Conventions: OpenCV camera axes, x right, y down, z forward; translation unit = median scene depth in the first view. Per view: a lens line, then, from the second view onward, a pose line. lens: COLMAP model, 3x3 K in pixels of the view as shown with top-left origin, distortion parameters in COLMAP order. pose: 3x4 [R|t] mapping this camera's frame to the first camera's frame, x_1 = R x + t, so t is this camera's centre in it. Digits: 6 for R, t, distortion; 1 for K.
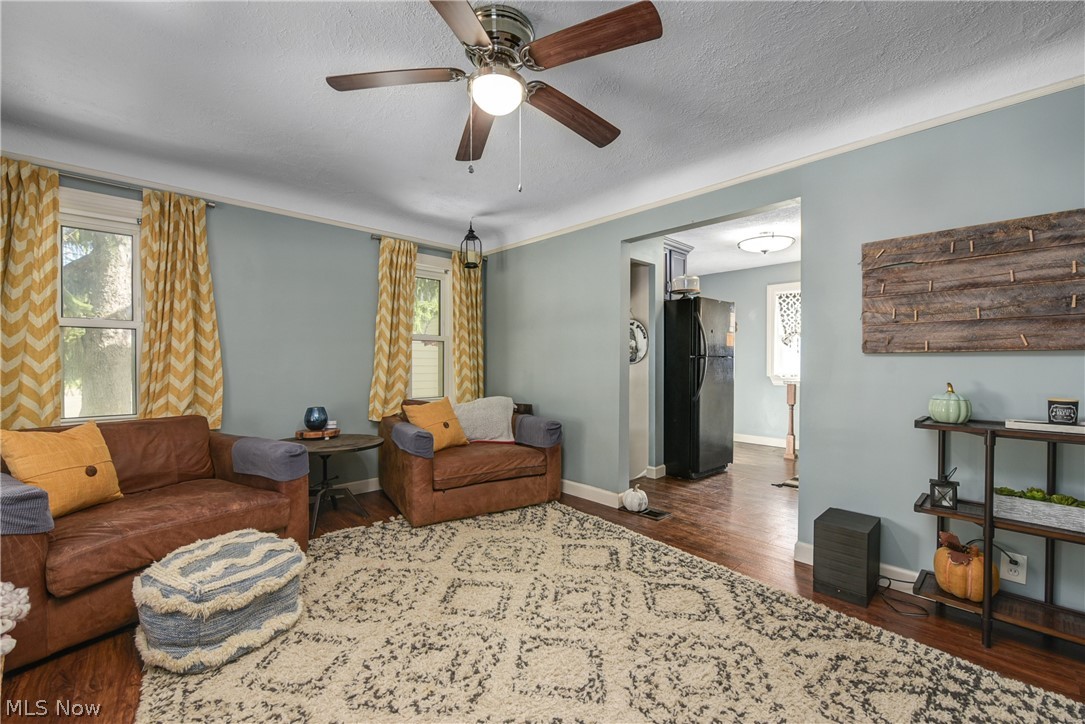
lens RADIAL K [[444.8, 0, 543.7], [0, 444.8, 366.1], [0, 0, 1]] dist [-0.008353, -0.000951]
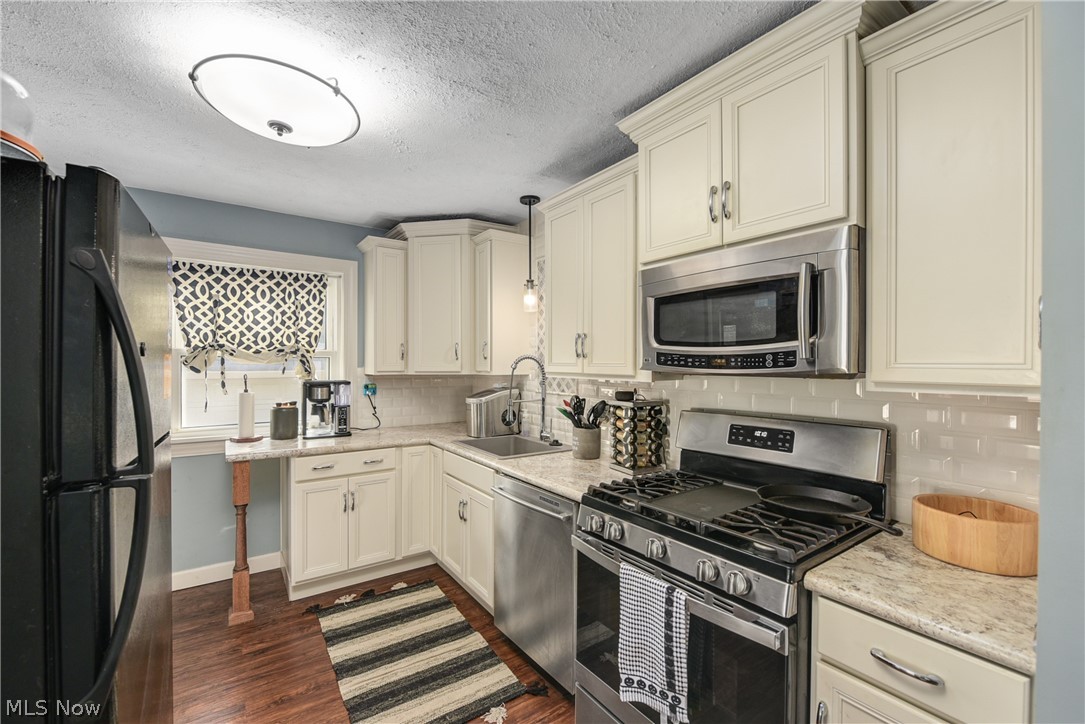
lens RADIAL K [[444.8, 0, 539.9], [0, 444.8, 365.0], [0, 0, 1]] dist [-0.008353, -0.000951]
pose [[0.152176, -0.002569, 0.988350, 0.318242], [0.007282, 0.999972, 0.001478, -0.120717], [-0.988327, 0.006973, 0.152191, 1.314437]]
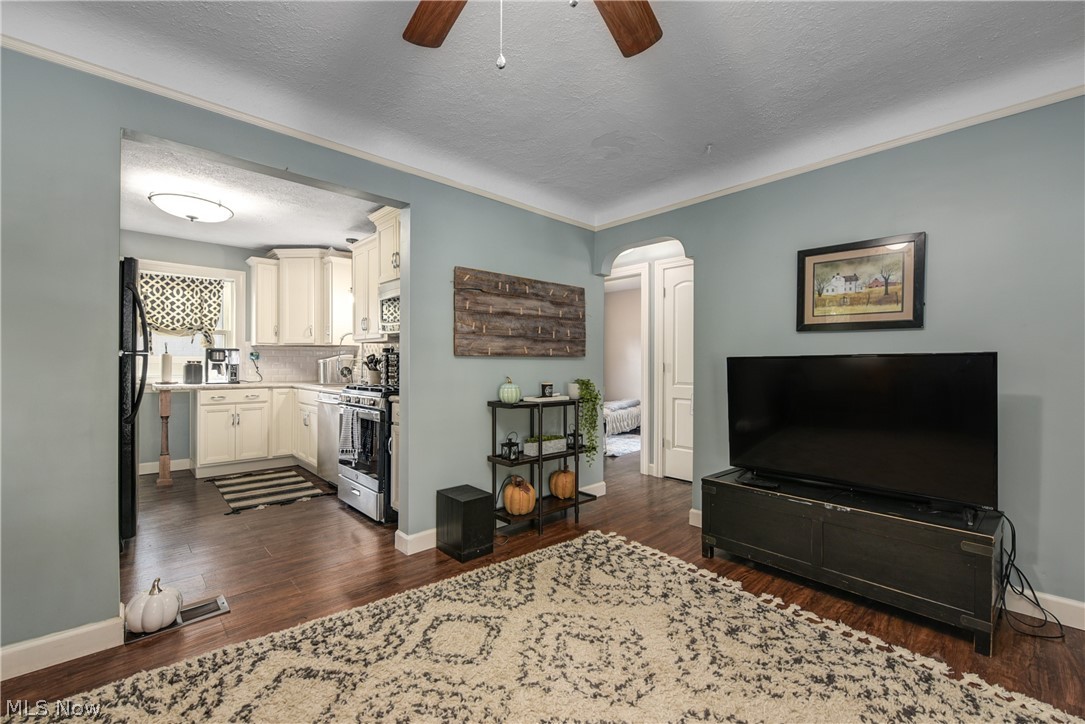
lens RADIAL K [[444.8, 0, 541.5], [0, 444.8, 364.2], [0, 0, 1]] dist [-0.008353, -0.000951]
pose [[0.003916, -0.001306, 0.999991, -0.468887], [0.005946, 0.999982, 0.001283, -0.004643], [-0.999975, 0.005941, 0.003923, 0.696789]]
